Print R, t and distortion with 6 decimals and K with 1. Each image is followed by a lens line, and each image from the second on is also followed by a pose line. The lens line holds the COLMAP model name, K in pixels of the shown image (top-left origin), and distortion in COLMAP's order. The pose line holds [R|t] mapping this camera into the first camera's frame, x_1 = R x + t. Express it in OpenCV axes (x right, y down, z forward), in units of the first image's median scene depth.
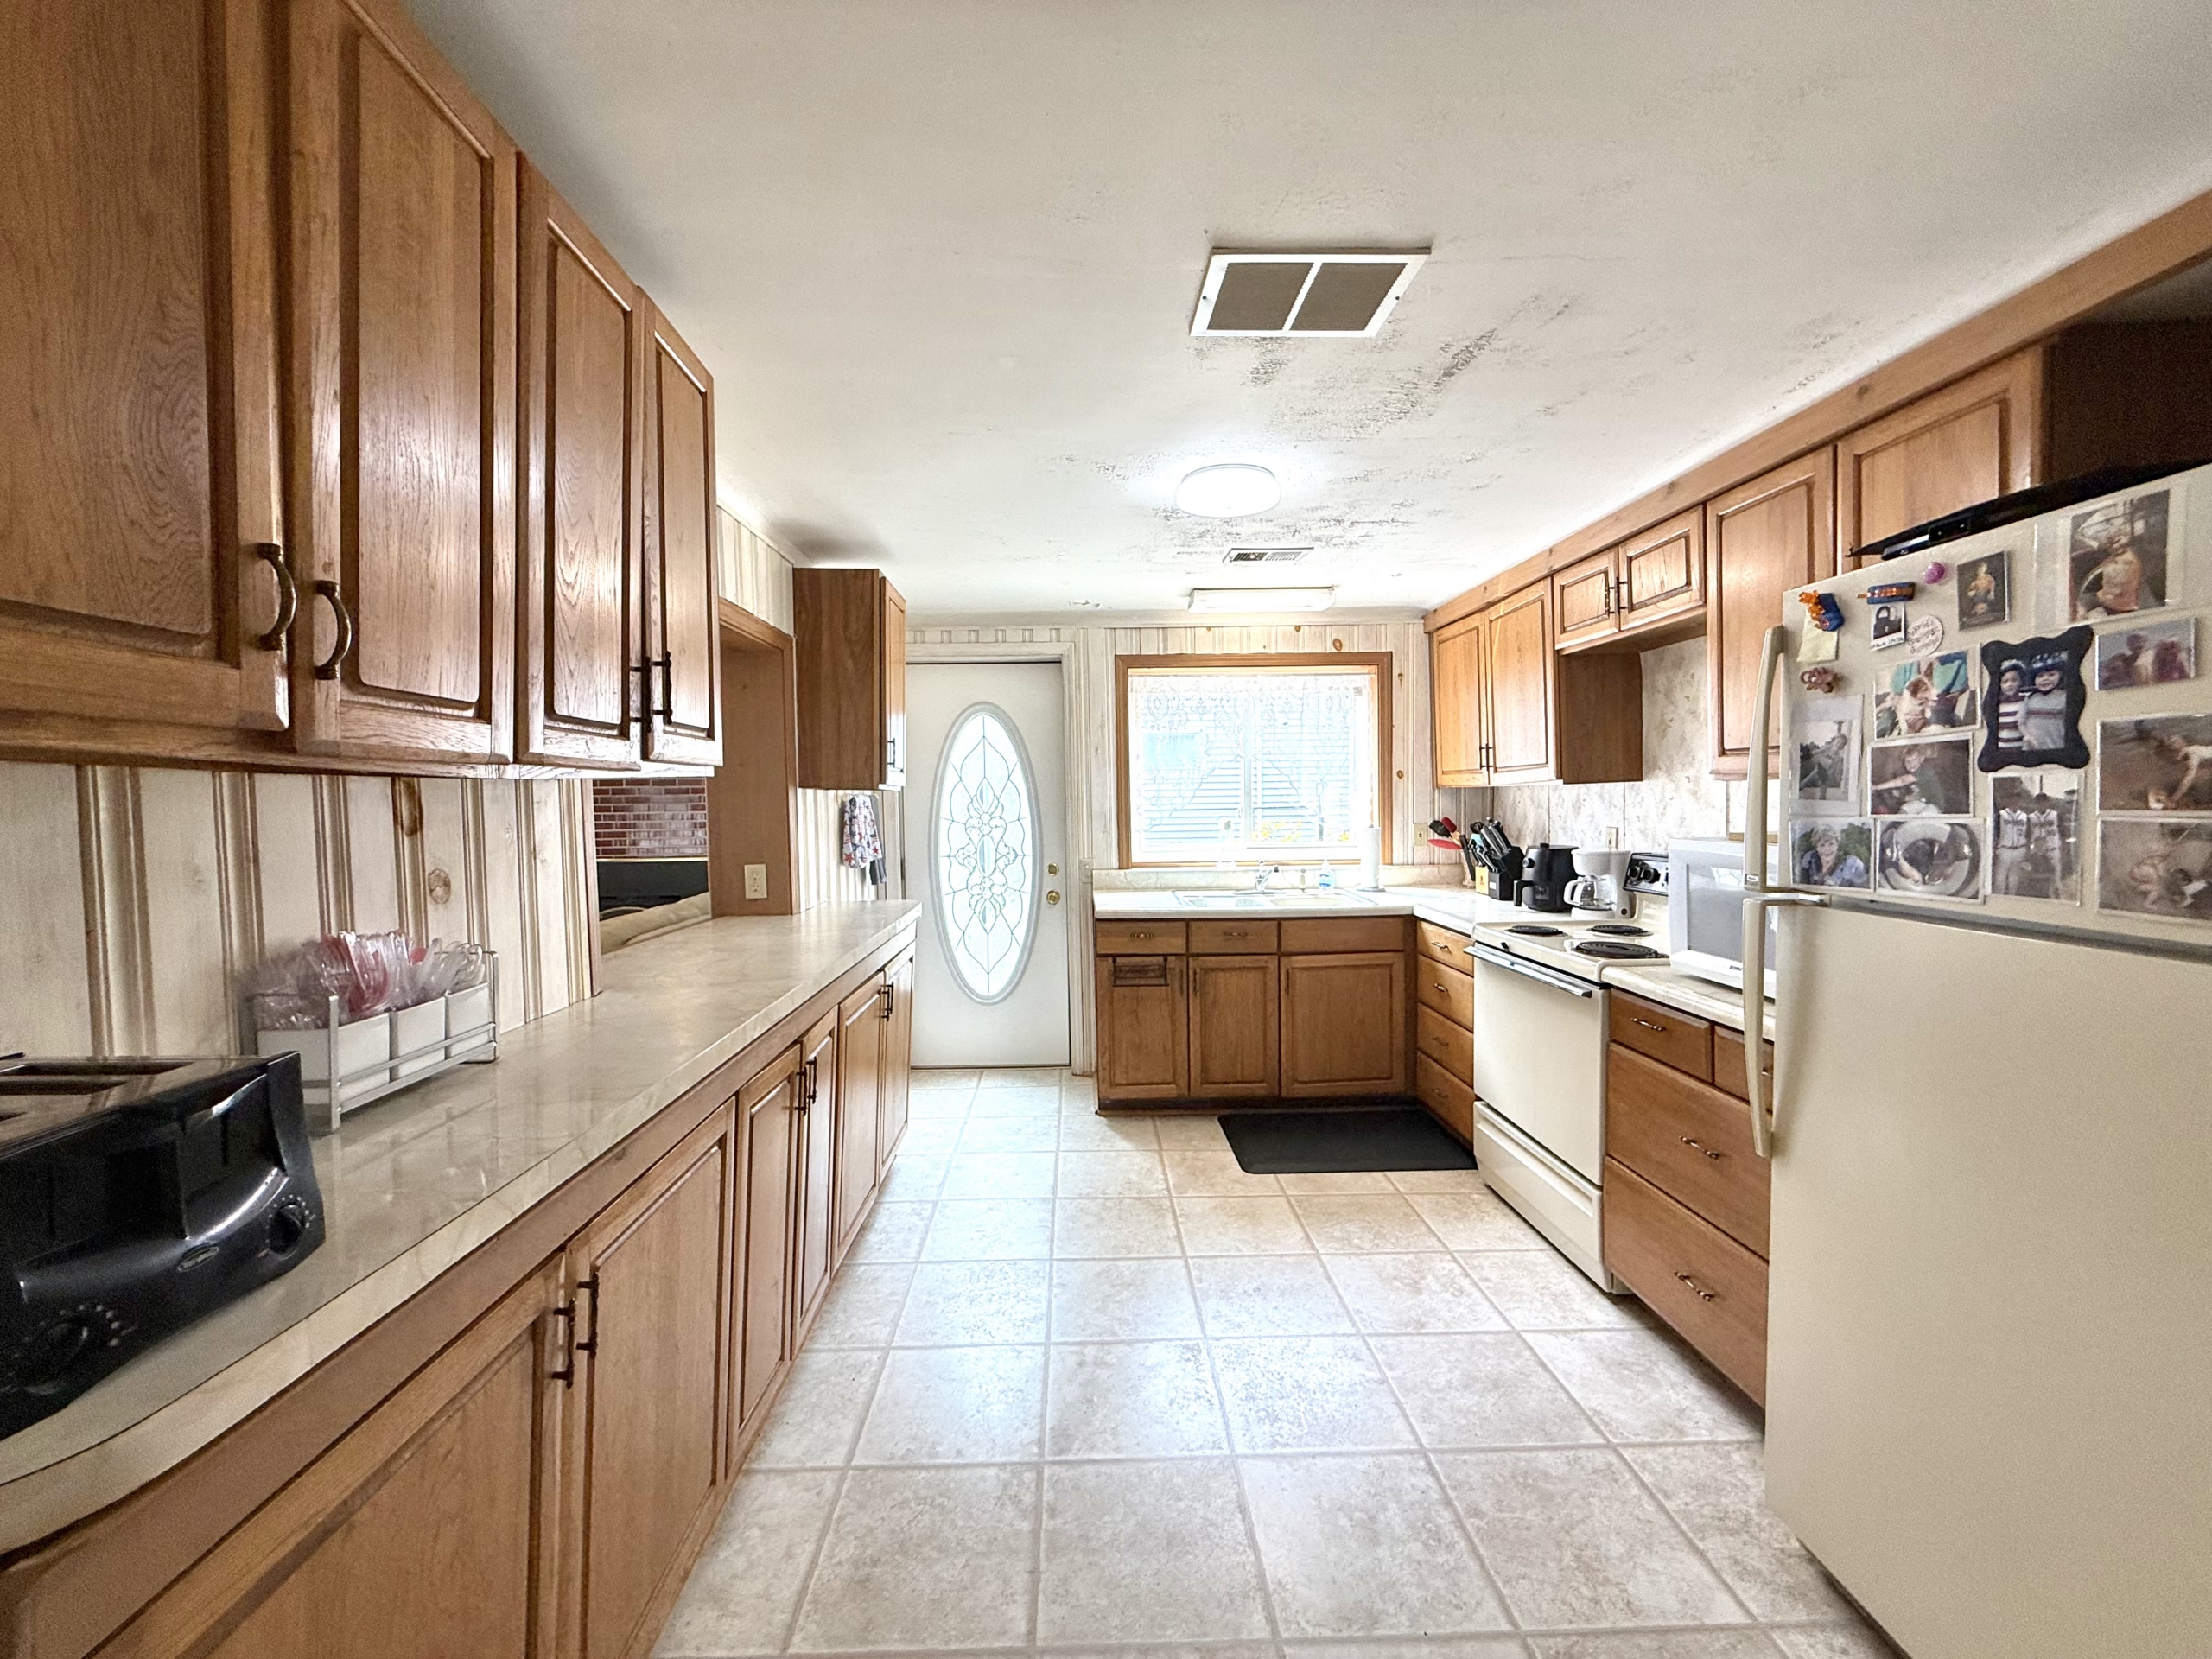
lens RADIAL K [[885.2, 0, 1100.2], [0, 885.2, 832.9], [0, 0, 1]] dist [0.001856, 0.000236]
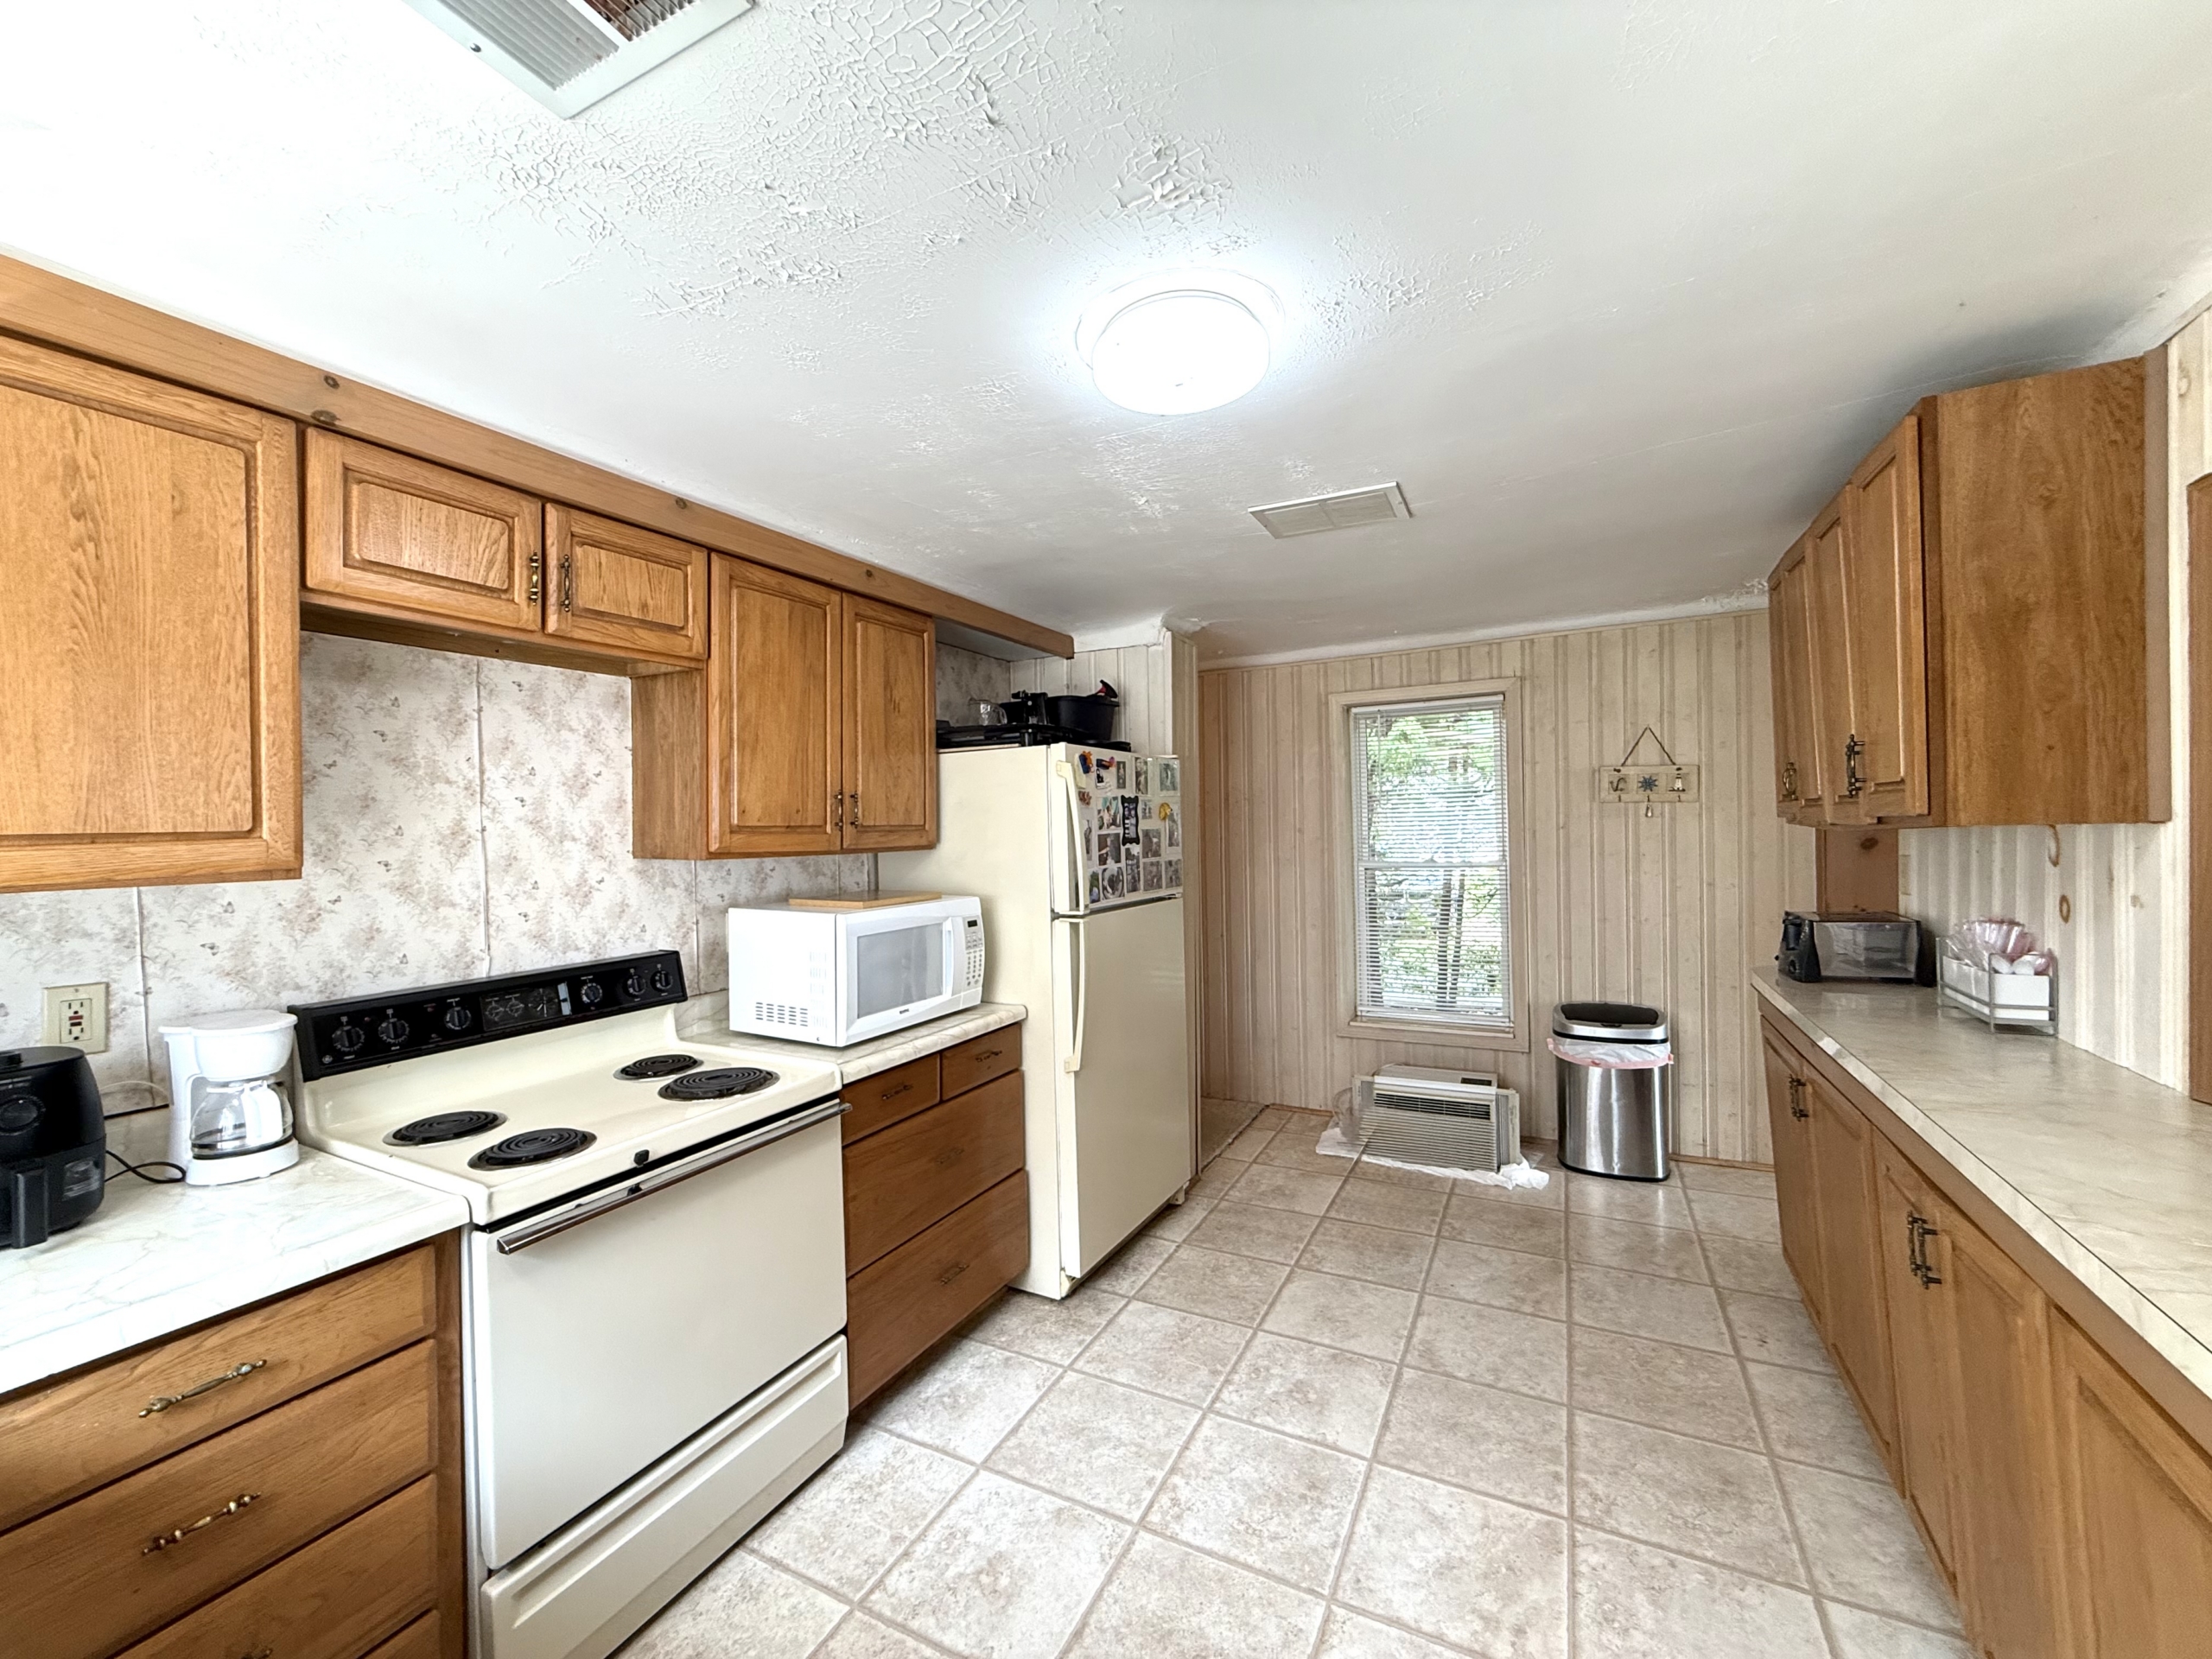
lens RADIAL K [[887.2, 0, 1097.8], [0, 887.2, 826.0], [0, 0, 1]] dist [0.000356, 0.000078]
pose [[-0.870744, 0.031290, 0.490740, -0.142940], [0.051266, 0.998312, 0.027310, -0.155775], [-0.489057, 0.048938, -0.870878, 2.543442]]
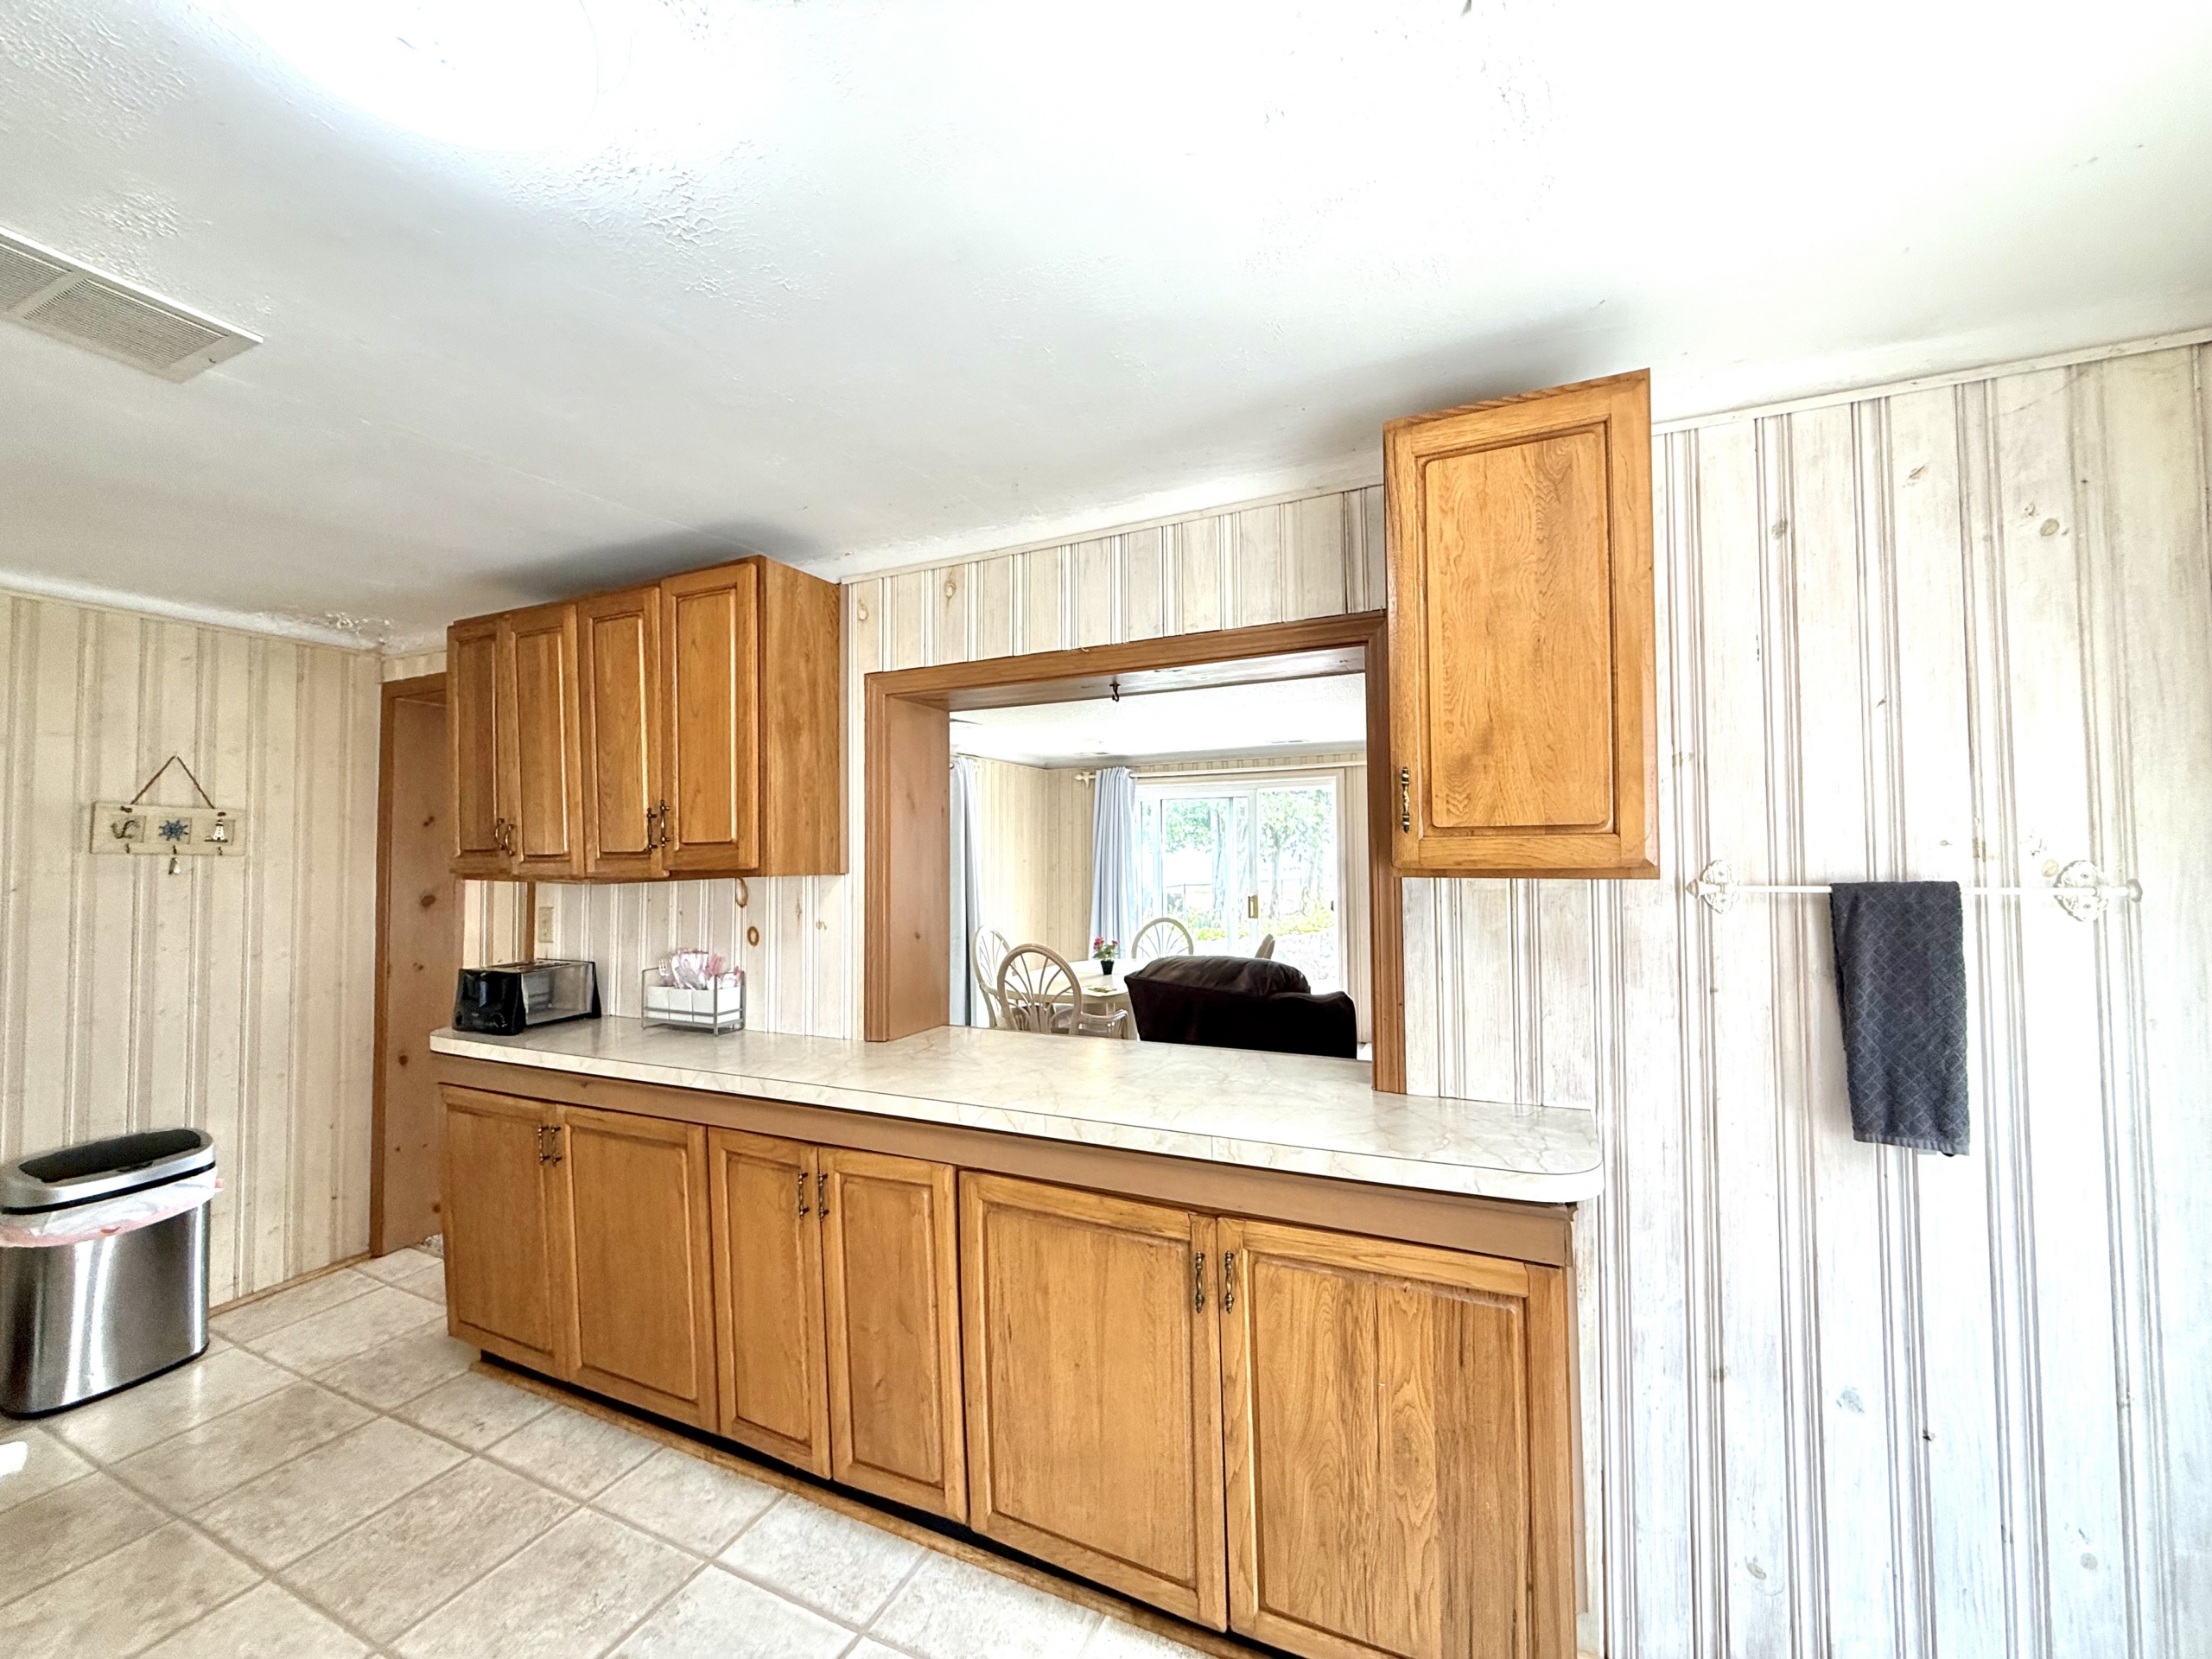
lens RADIAL K [[885.2, 0, 1100.2], [0, 885.2, 832.9], [0, 0, 1]] dist [0.001856, 0.000236]
pose [[-0.446431, -0.008043, -0.894782, 0.538583], [-0.016359, 0.999866, -0.000826, -0.152264], [0.894669, 0.014269, -0.446503, 2.213600]]
